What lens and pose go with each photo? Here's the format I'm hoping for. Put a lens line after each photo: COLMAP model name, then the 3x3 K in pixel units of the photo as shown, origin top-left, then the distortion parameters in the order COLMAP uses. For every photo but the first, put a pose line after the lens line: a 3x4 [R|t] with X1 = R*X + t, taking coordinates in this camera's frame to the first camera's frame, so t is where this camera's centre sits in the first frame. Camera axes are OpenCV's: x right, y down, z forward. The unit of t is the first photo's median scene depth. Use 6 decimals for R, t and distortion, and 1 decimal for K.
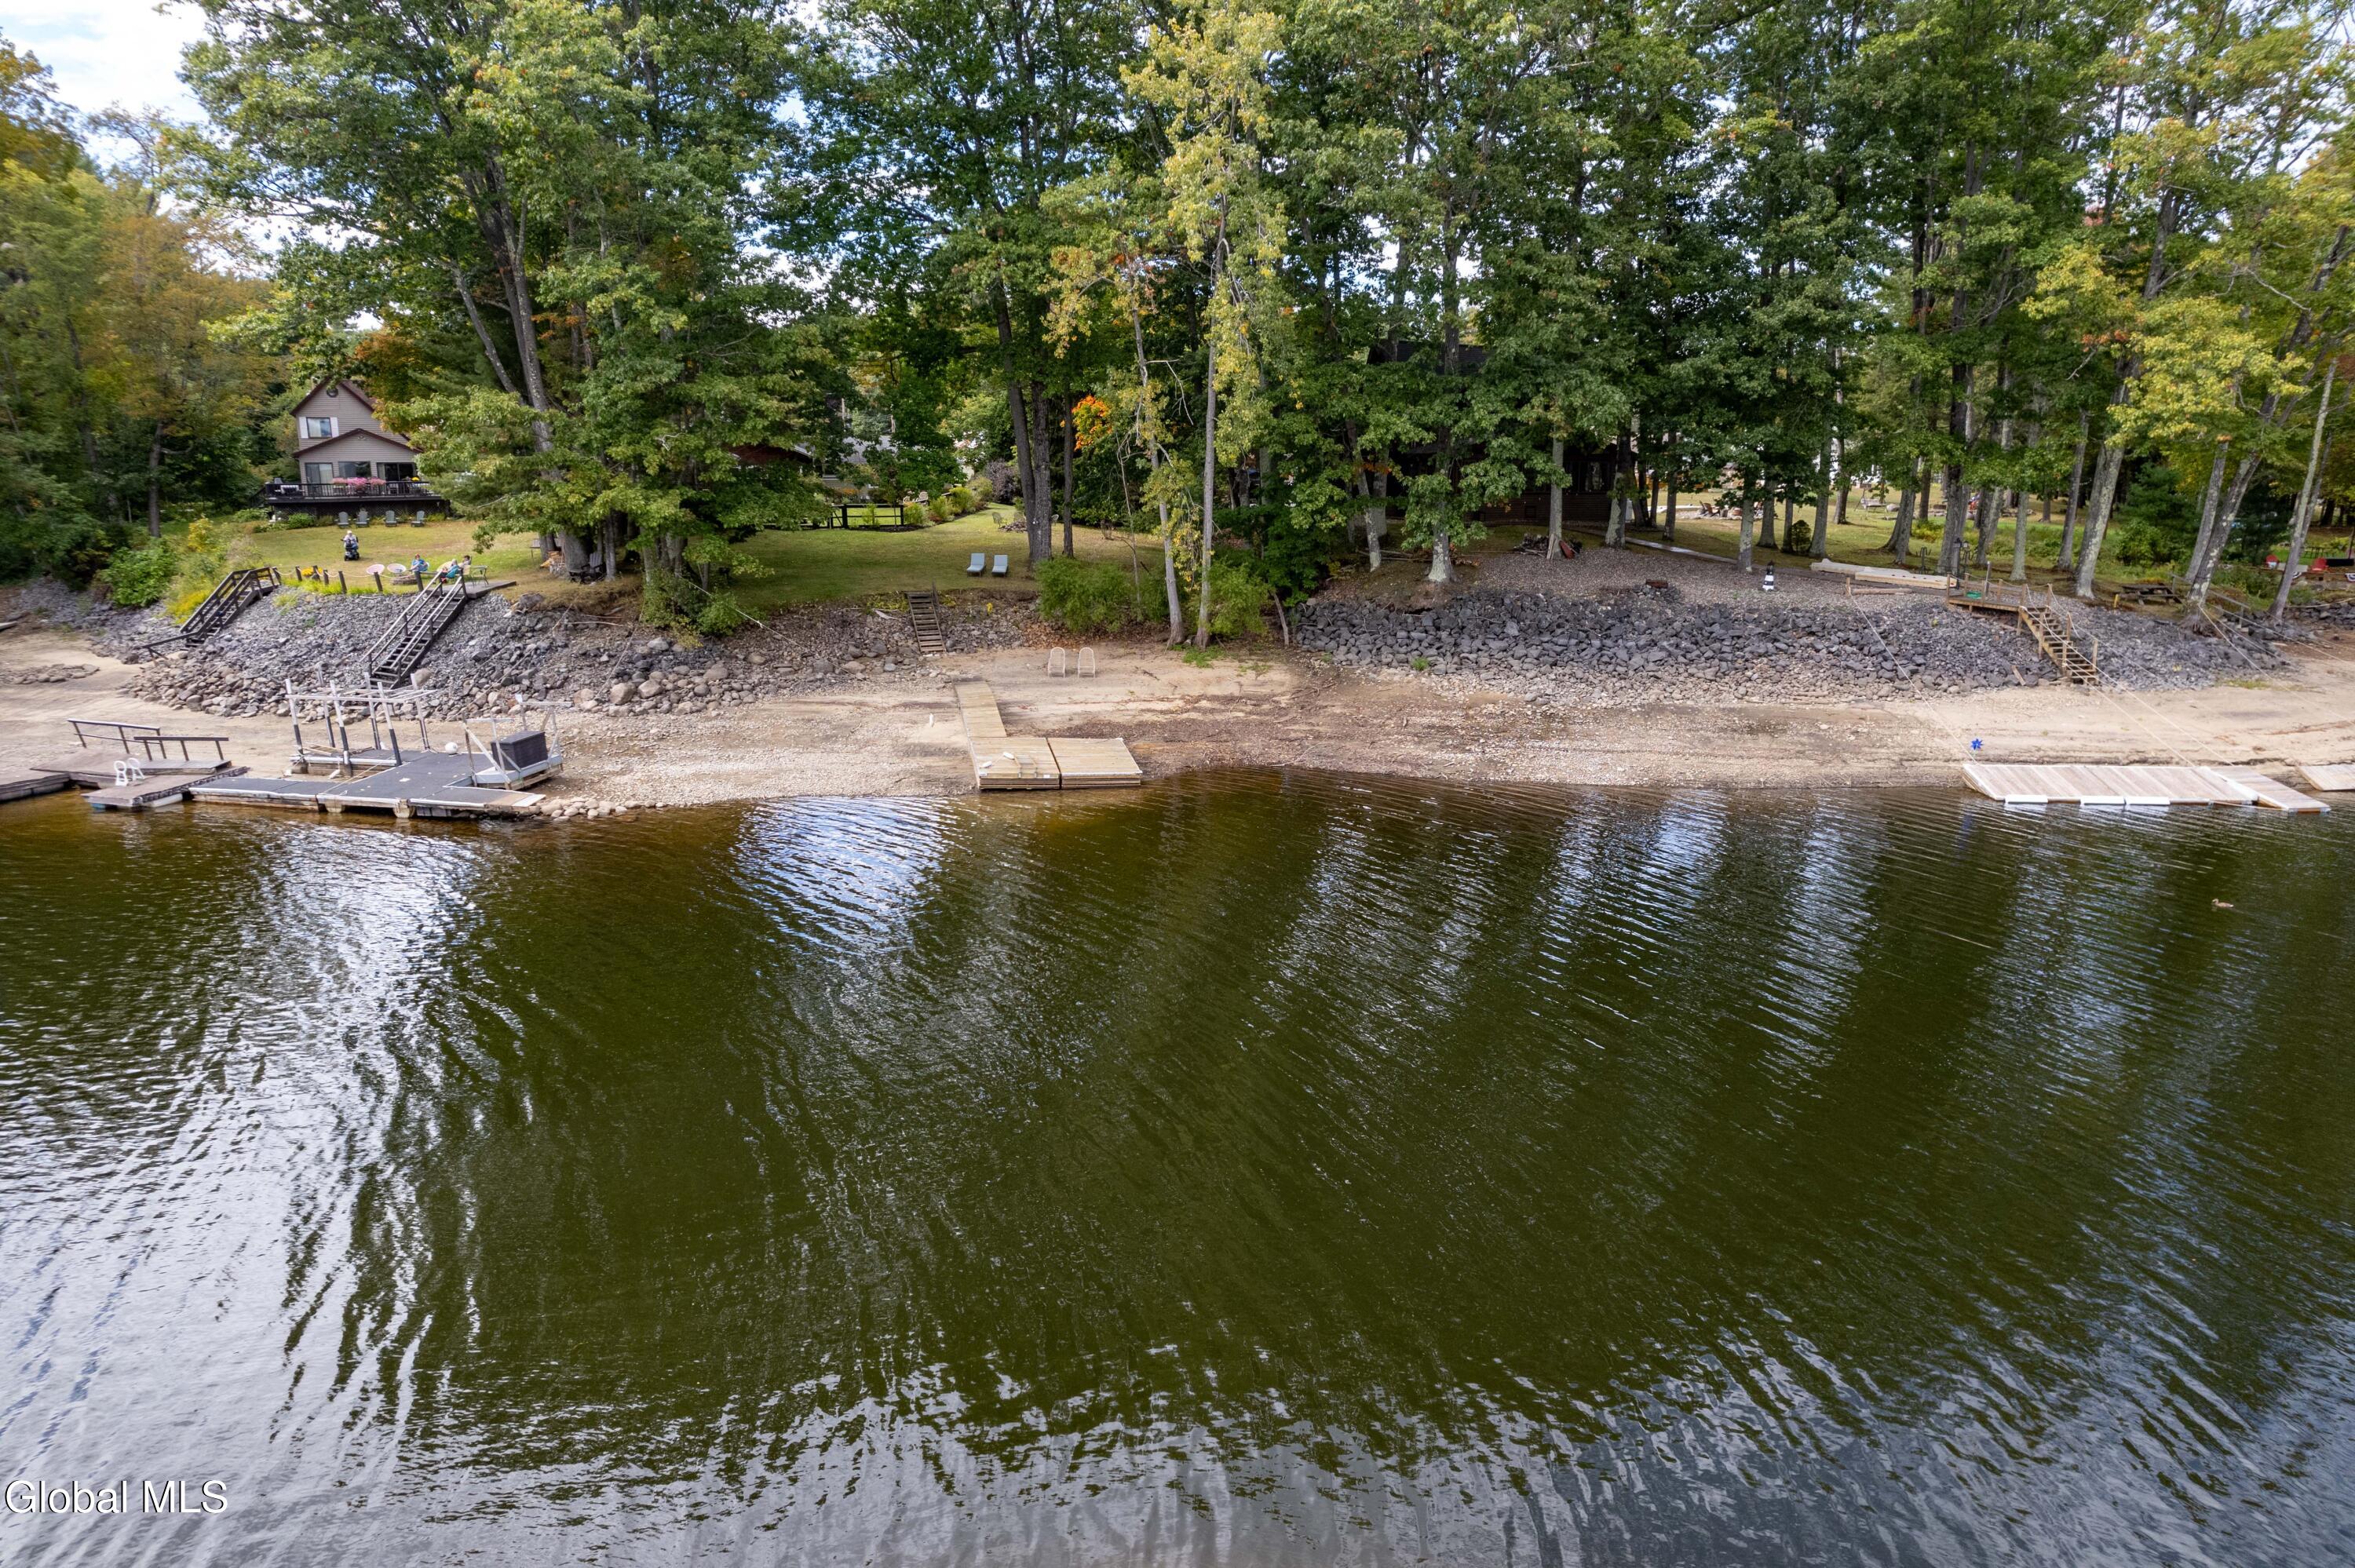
lens RADIAL K [[1503.3, 0, 1190.7], [0, 1503.3, 794.2], [0, 0, 1]] dist [-0.066911, 0.054880]
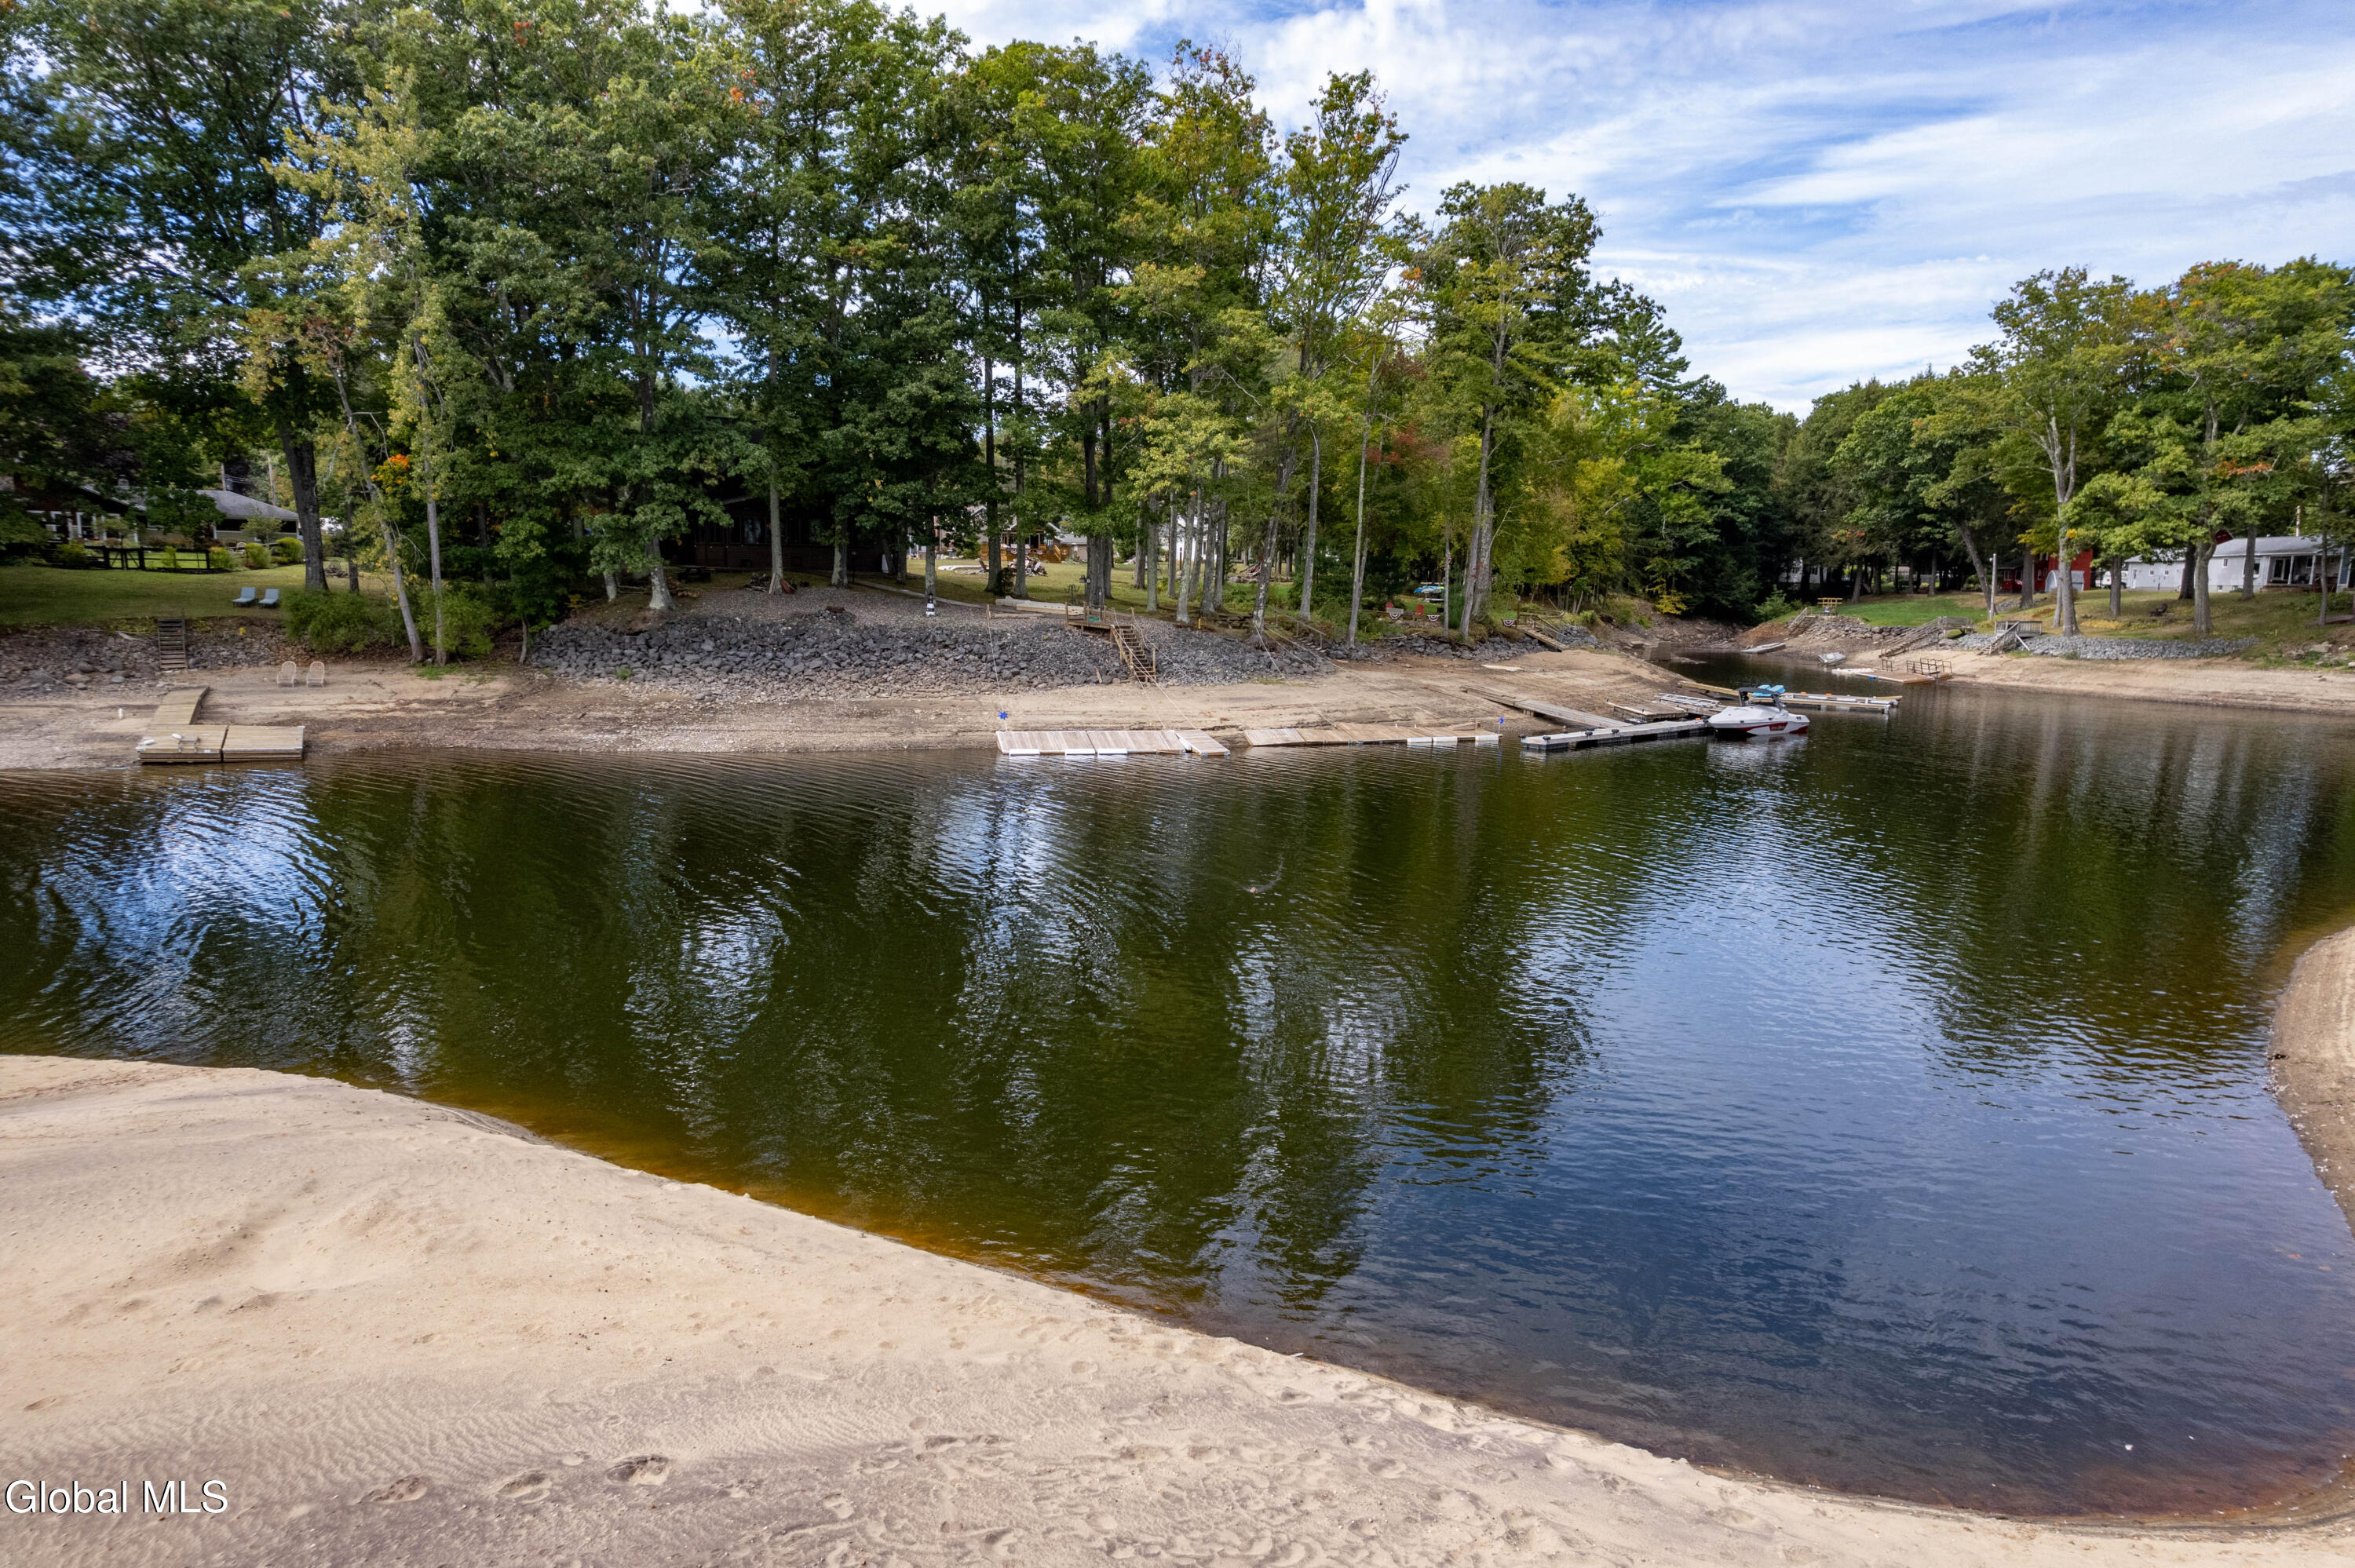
lens RADIAL K [[1503.3, 0, 1190.7], [0, 1503.3, 794.2], [0, 0, 1]] dist [-0.066911, 0.054880]
pose [[0.957531, -0.023662, 0.287359, 0.243898], [0.041285, 0.997609, -0.055424, 0.092851], [-0.285360, 0.064934, 0.956218, -0.252247]]
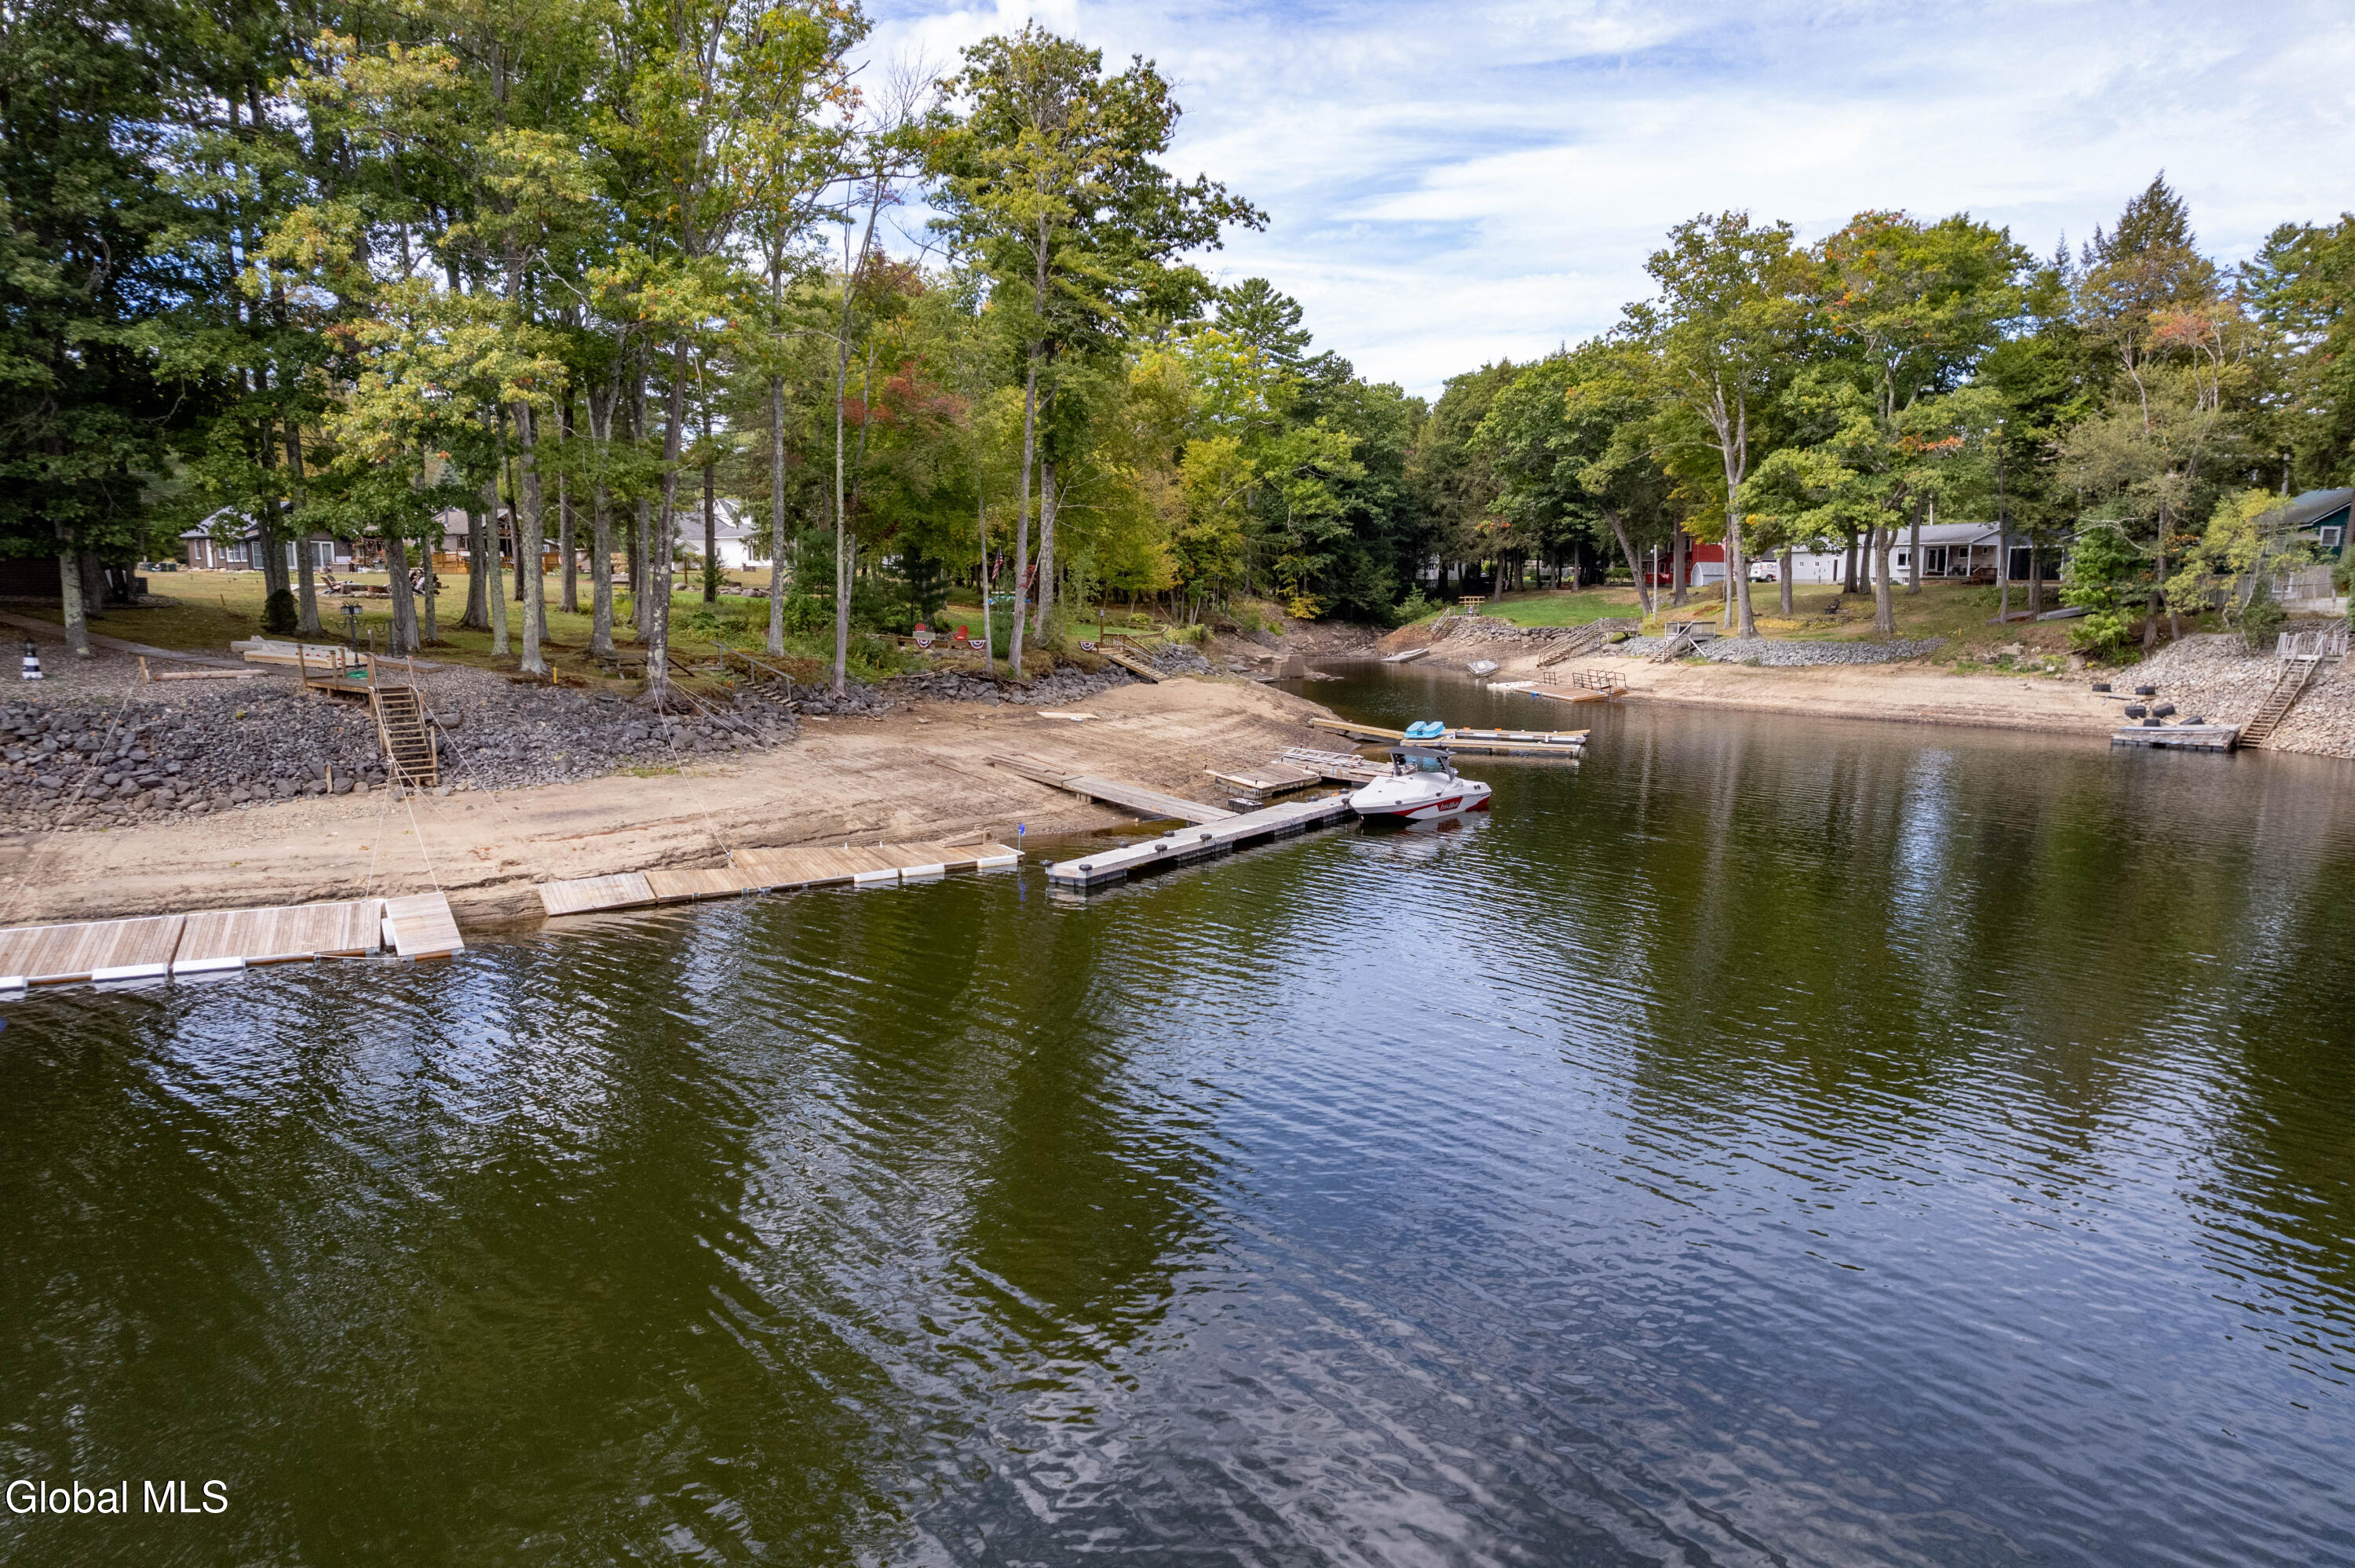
lens RADIAL K [[1503.3, 0, 1190.7], [0, 1503.3, 794.2], [0, 0, 1]] dist [-0.066911, 0.054880]
pose [[0.866742, -0.067340, 0.494190, 0.536853], [0.100483, 0.994103, -0.040775, 0.000039], [-0.488530, 0.084999, 0.868397, 0.141403]]
